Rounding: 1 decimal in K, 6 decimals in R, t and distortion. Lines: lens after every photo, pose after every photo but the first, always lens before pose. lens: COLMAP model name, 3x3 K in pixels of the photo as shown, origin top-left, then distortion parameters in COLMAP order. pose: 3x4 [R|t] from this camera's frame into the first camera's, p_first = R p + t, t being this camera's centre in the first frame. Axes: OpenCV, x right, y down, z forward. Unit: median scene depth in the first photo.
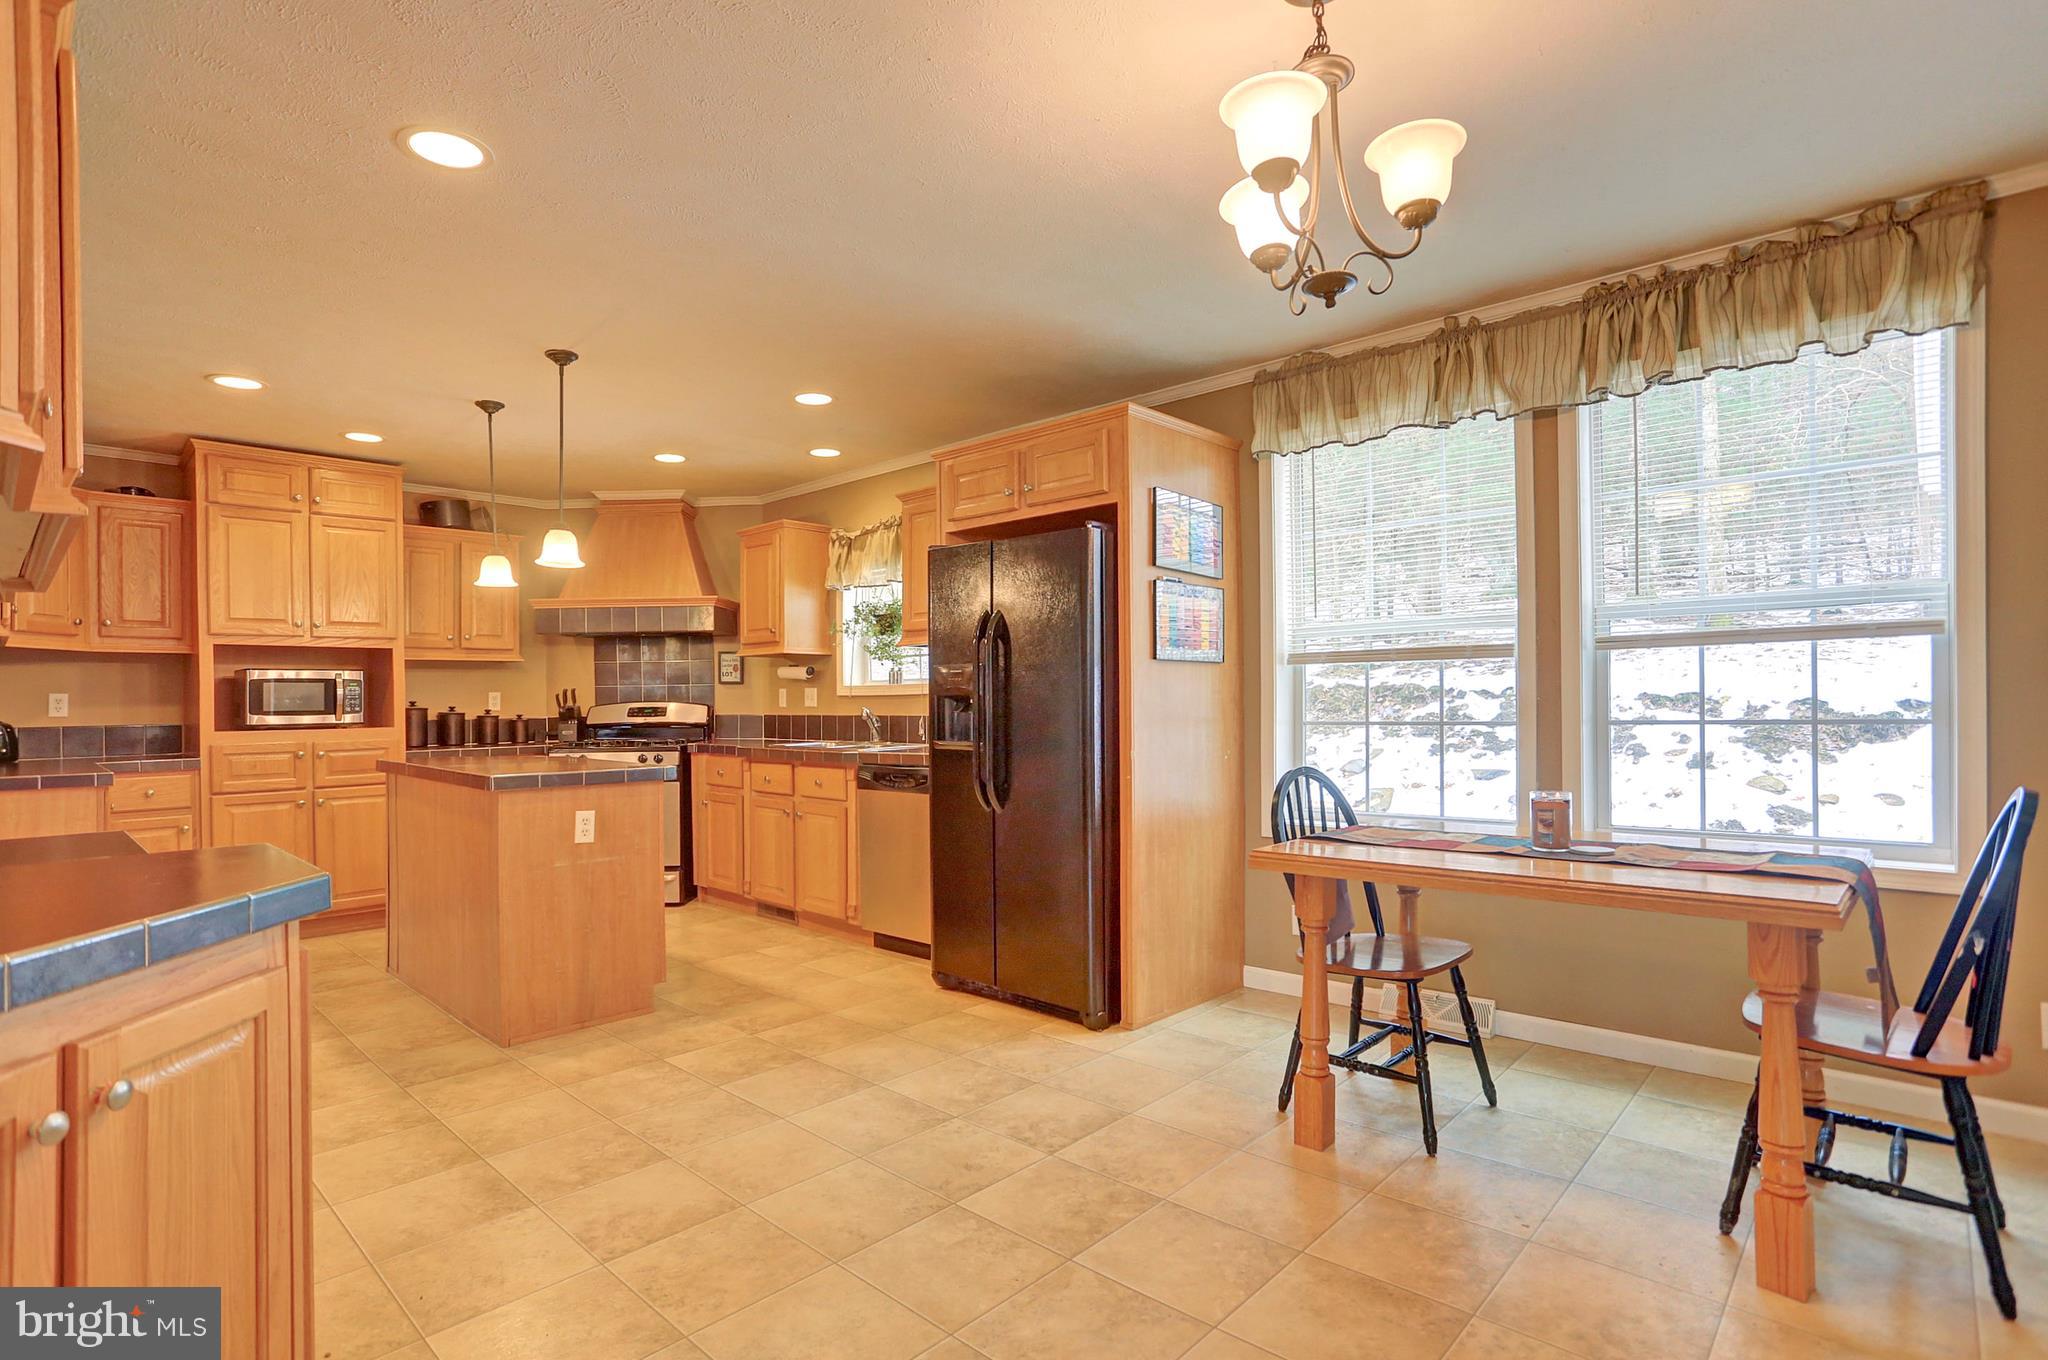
lens RADIAL K [[992.2, 0, 995.7], [0, 992.2, 685.1], [0, 0, 1]] dist [-0.025925, 0.000873]
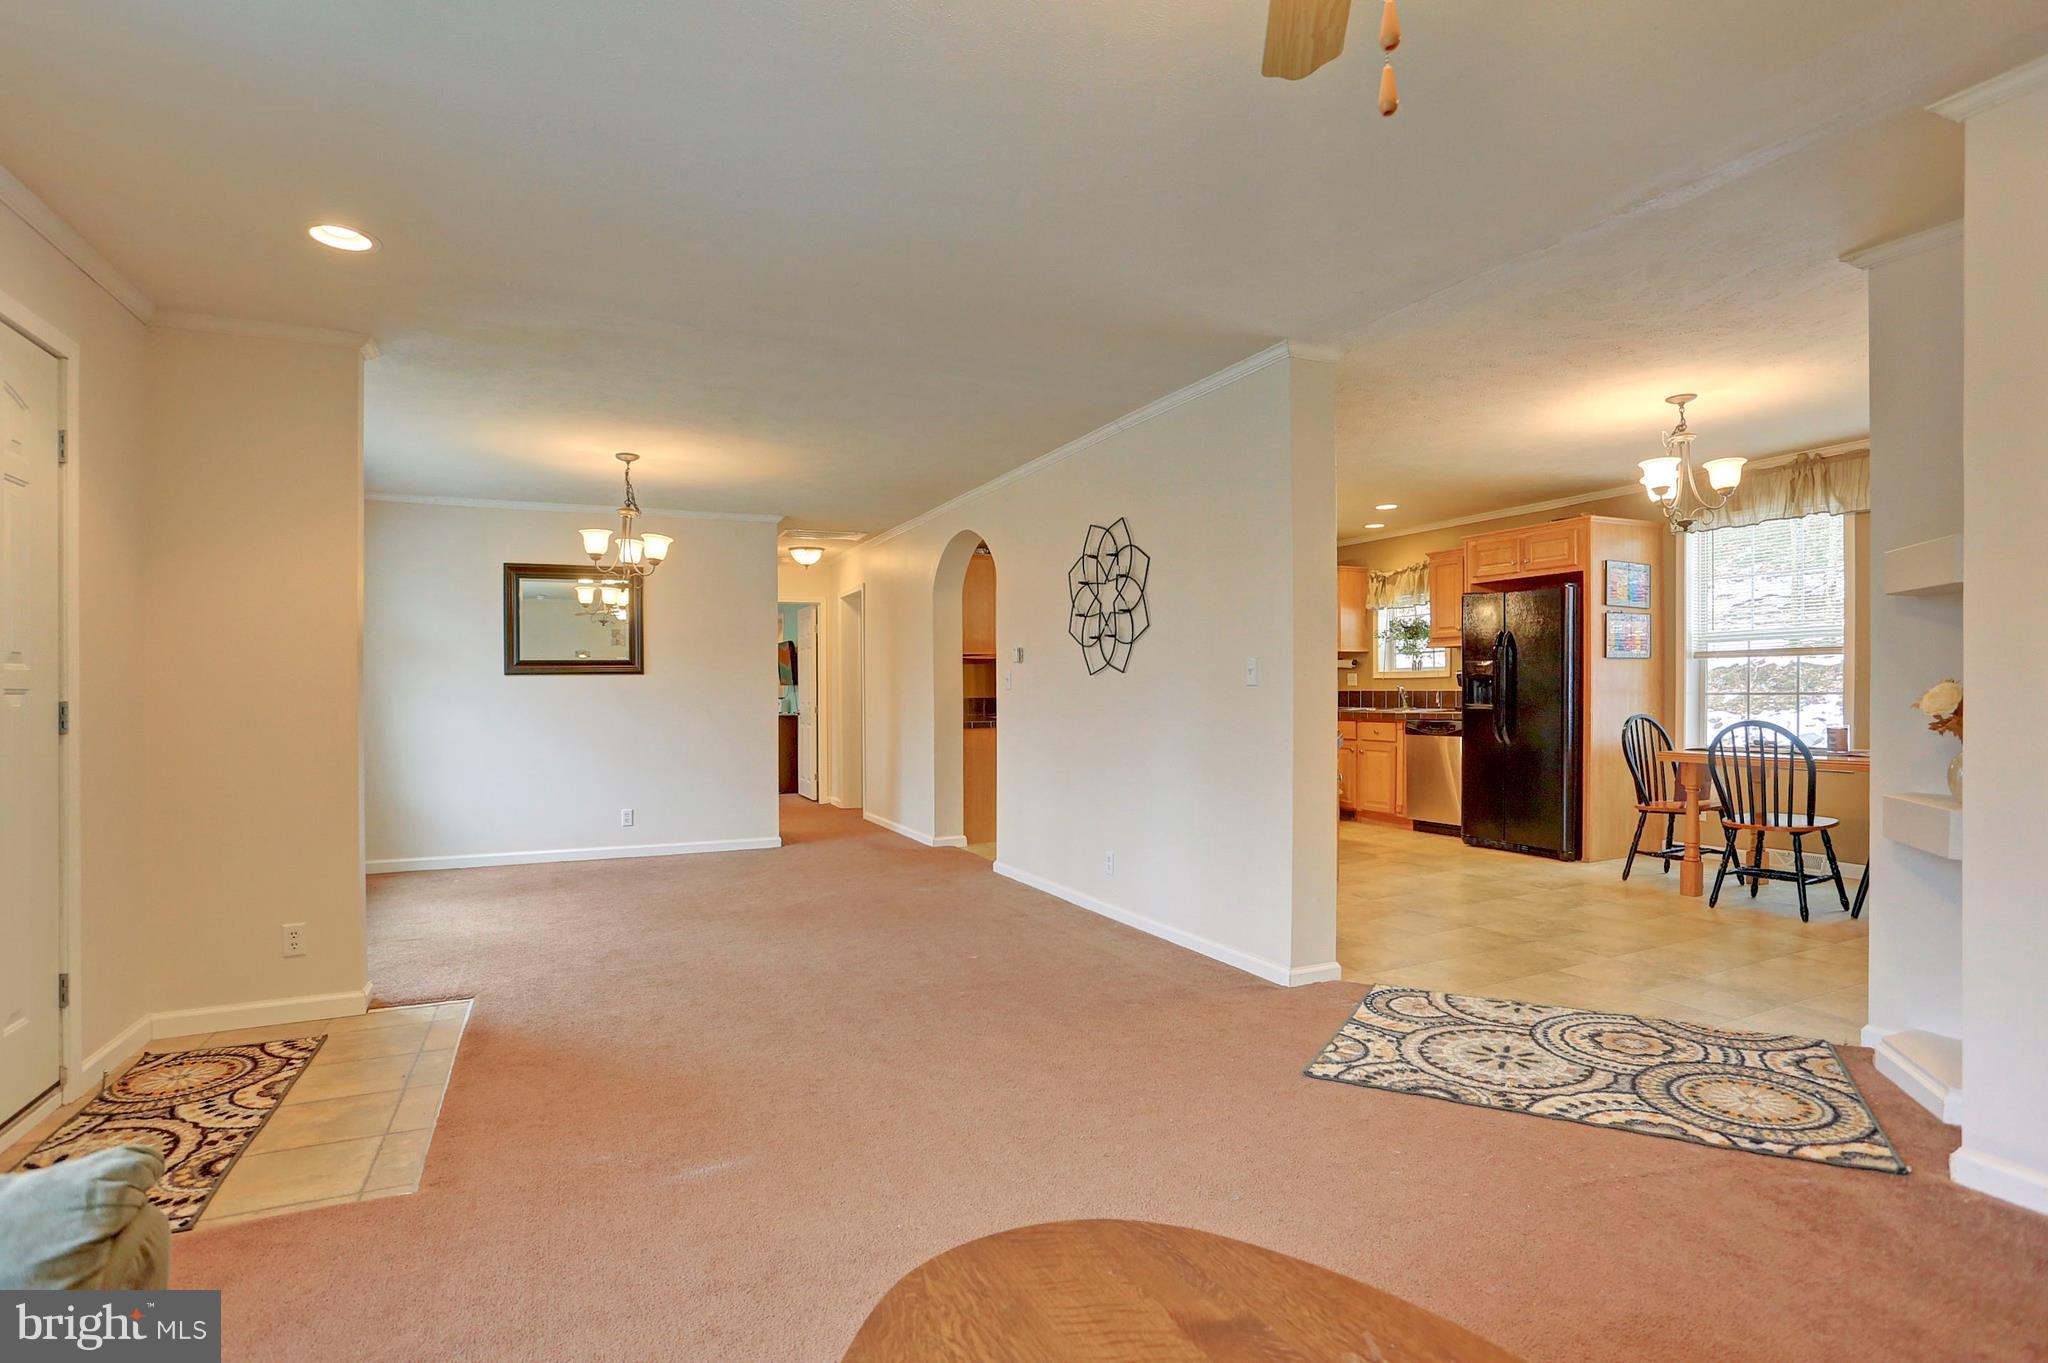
lens RADIAL K [[1007.0, 0, 1027.4], [0, 1007.0, 714.7], [0, 0, 1]] dist [-0.046526, 0.010464]
pose [[0.935026, 0.005085, -0.354542, -0.134112], [0.012452, 0.998809, 0.047165, -0.015875], [0.354360, -0.048515, 0.933850, -0.781142]]
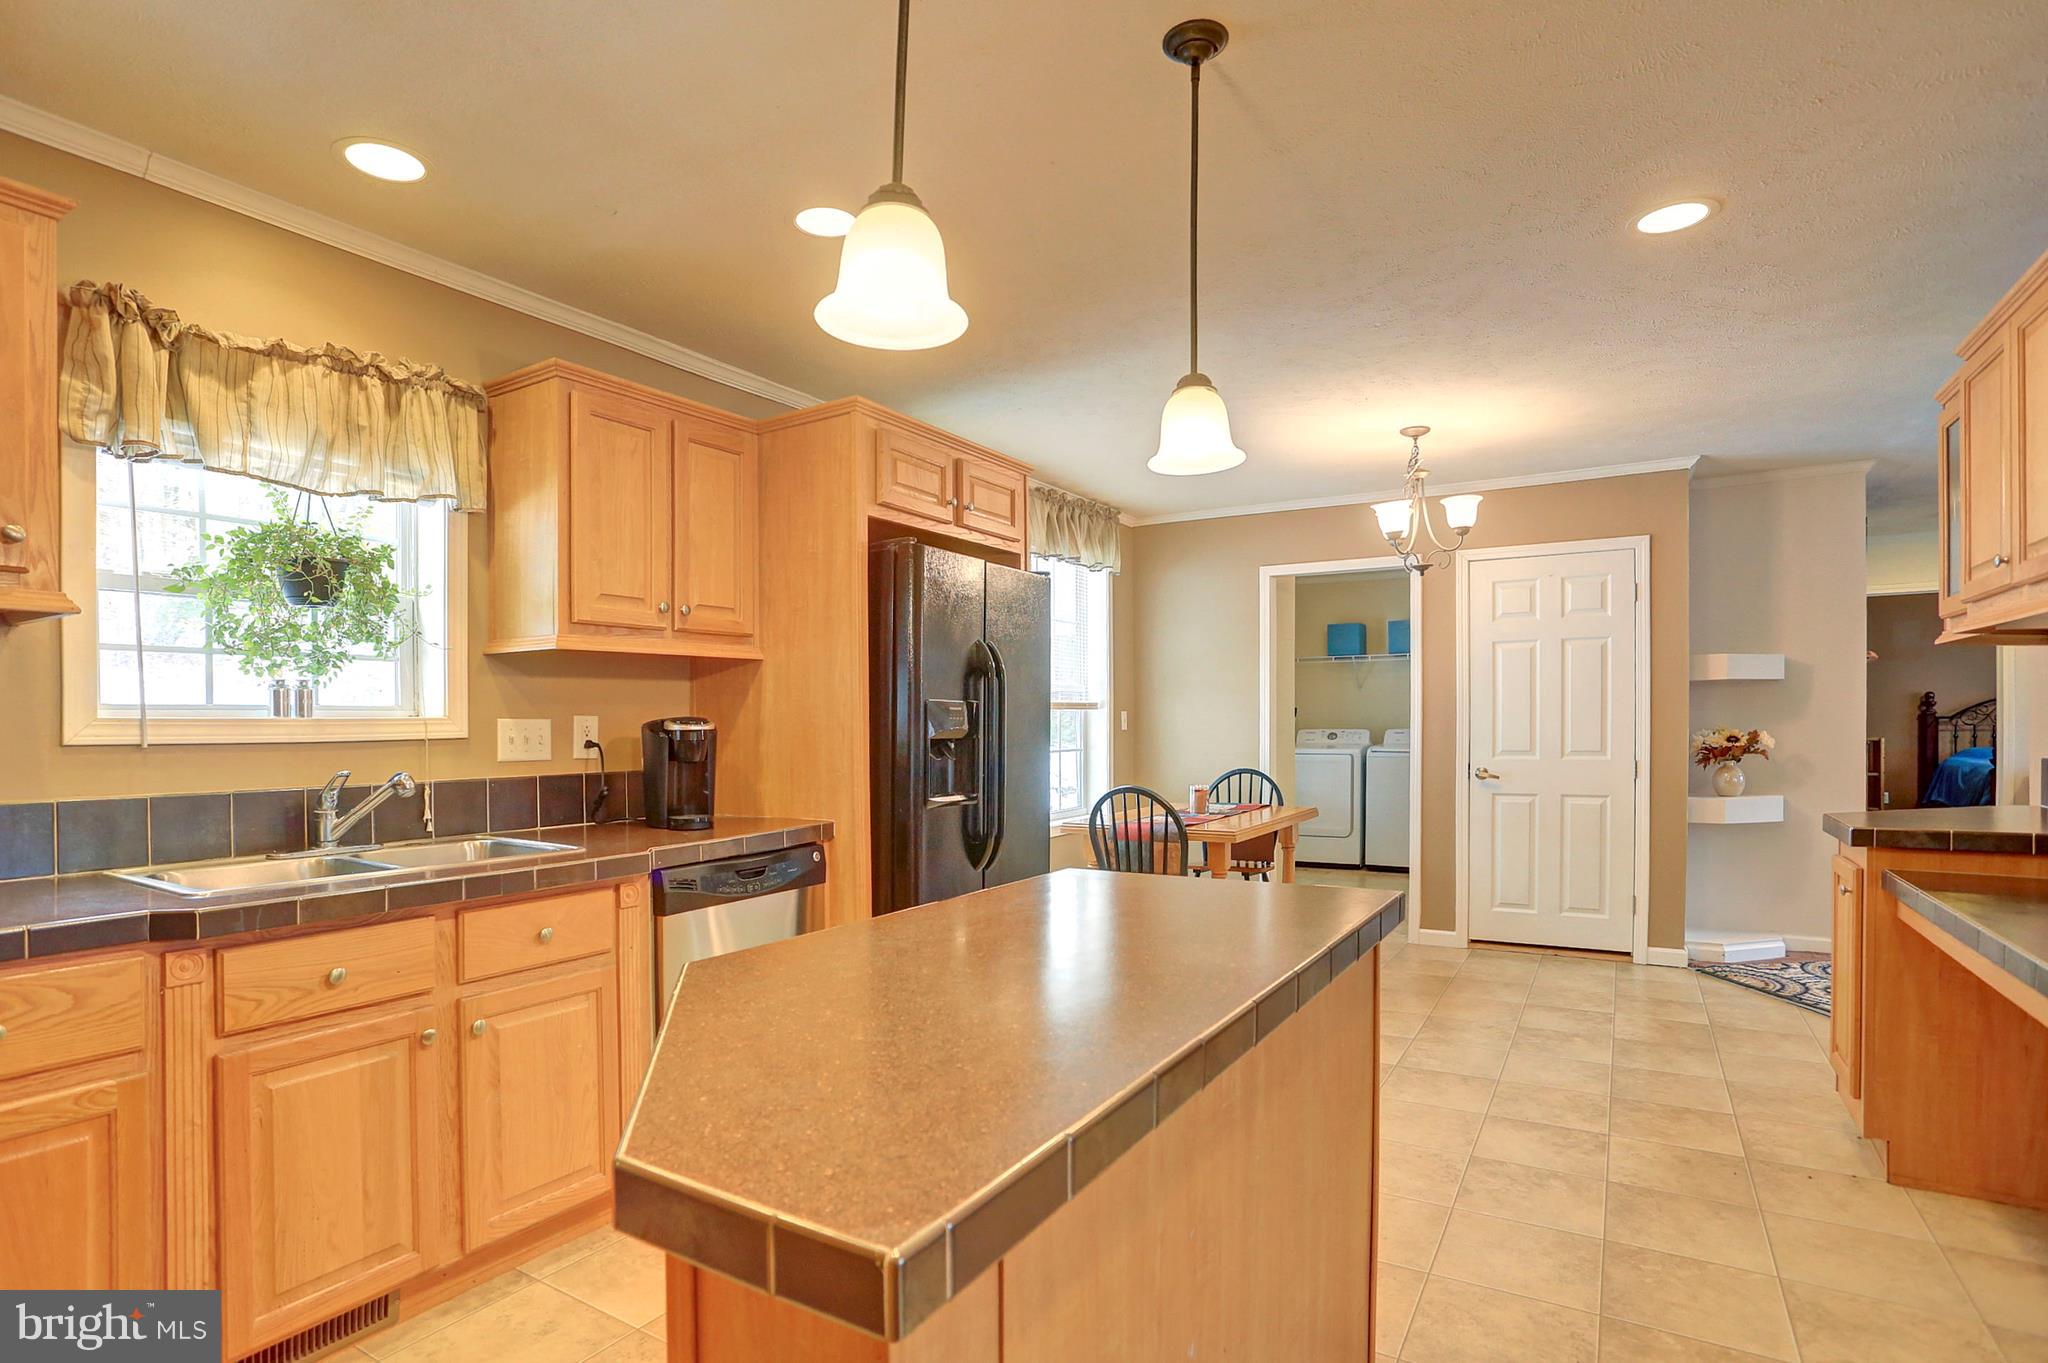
lens RADIAL K [[993.1, 0, 1017.7], [0, 993.1, 730.7], [0, 0, 1]] dist [-0.058081, 0.015910]
pose [[-0.208684, 0.005651, 0.977967, -0.674196], [-0.002399, 0.999977, -0.006290, 0.007901], [-0.977980, -0.003659, -0.208665, 0.902404]]
